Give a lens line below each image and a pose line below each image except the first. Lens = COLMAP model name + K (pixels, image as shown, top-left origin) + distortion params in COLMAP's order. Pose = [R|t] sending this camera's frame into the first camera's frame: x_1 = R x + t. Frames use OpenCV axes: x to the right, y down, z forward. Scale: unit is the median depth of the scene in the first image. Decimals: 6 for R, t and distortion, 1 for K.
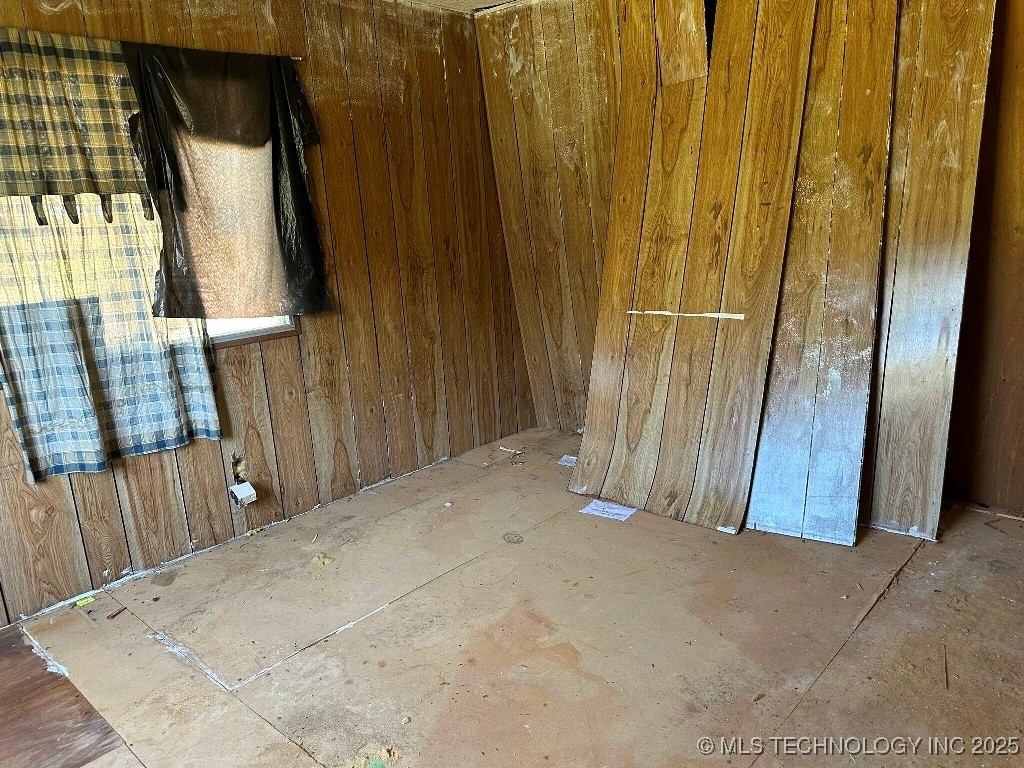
lens RADIAL K [[722.2, 0, 511.4], [0, 722.2, 375.6], [0, 0, 1]] dist [0.062585, -0.089784]
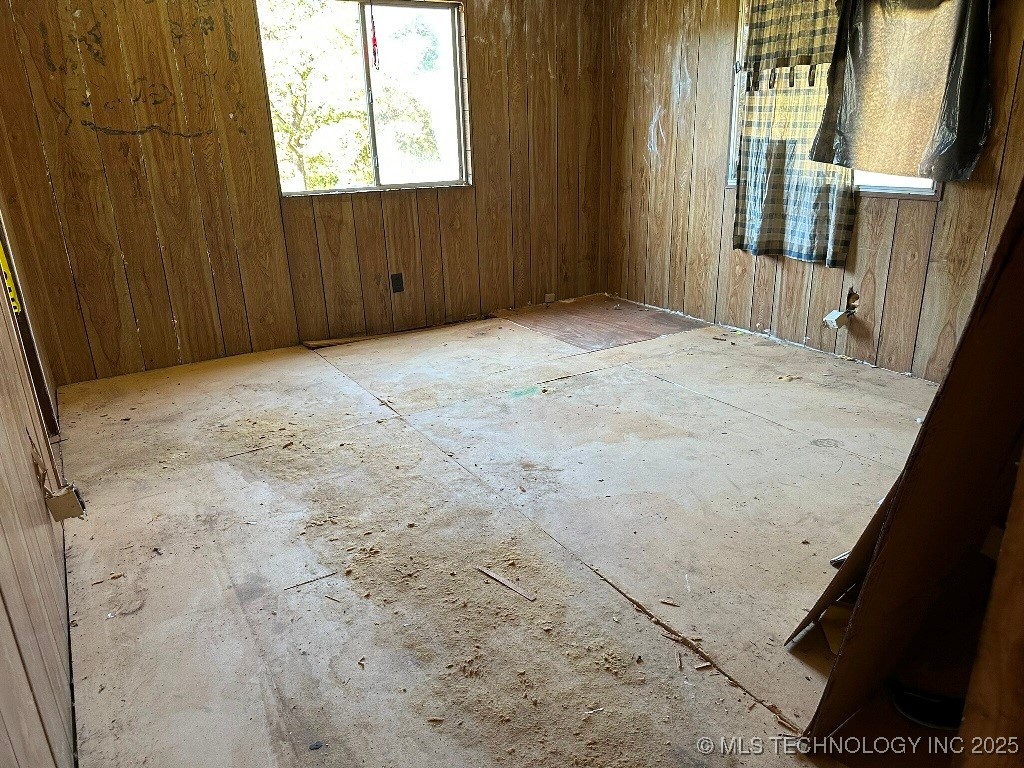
lens RADIAL K [[722.2, 0, 511.4], [0, 722.2, 375.6], [0, 0, 1]] dist [0.062585, -0.089784]
pose [[-0.287697, 0.368956, -0.883800, 0.974564], [-0.161353, 0.890951, 0.424466, -0.199470], [0.944032, 0.264722, -0.196792, 0.813394]]
